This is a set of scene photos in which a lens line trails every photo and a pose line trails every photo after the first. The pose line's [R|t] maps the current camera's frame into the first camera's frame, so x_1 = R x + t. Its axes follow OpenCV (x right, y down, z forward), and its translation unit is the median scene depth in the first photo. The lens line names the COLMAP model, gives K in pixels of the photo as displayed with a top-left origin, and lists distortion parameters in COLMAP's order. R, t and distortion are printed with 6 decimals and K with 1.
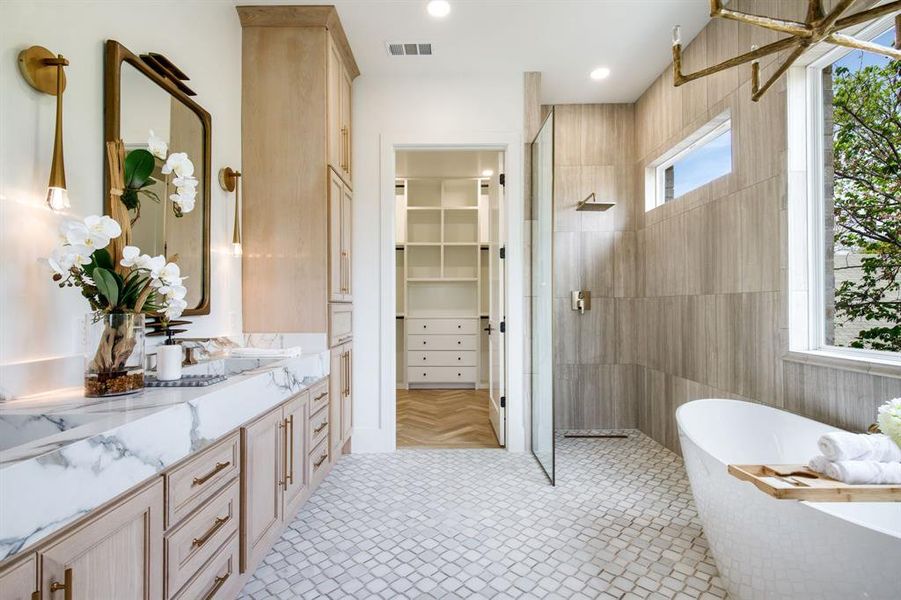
lens RADIAL K [[436.7, 0, 451.6], [0, 436.7, 298.9], [0, 0, 1]] dist [0.011882, -0.006112]
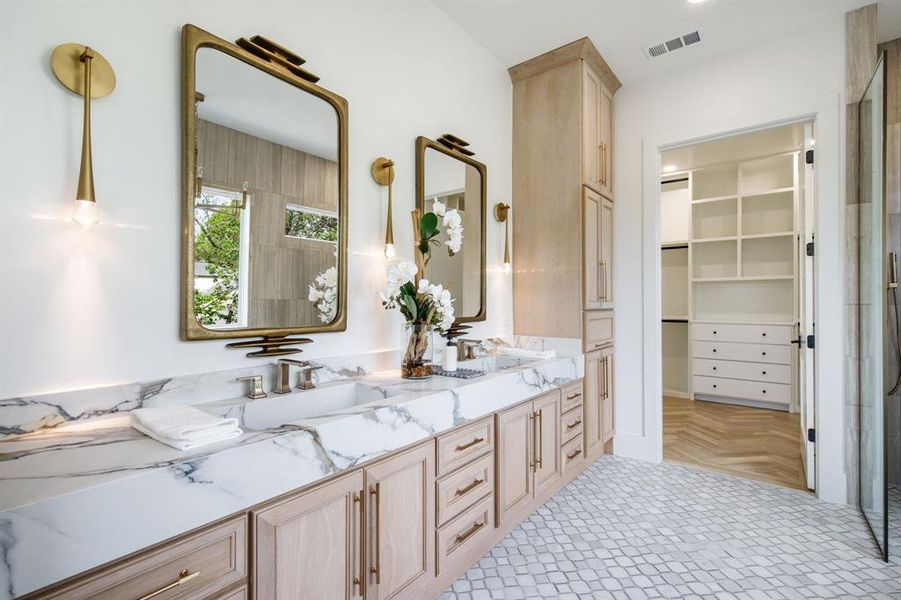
lens RADIAL K [[416.9, 0, 447.1], [0, 416.9, 298.1], [0, 0, 1]] dist [0.014771, -0.003131]
pose [[0.784804, -0.002324, -0.619740, 0.103775], [0.005330, 0.999981, 0.003001, -0.030783], [0.619722, -0.005658, 0.784801, -0.028938]]
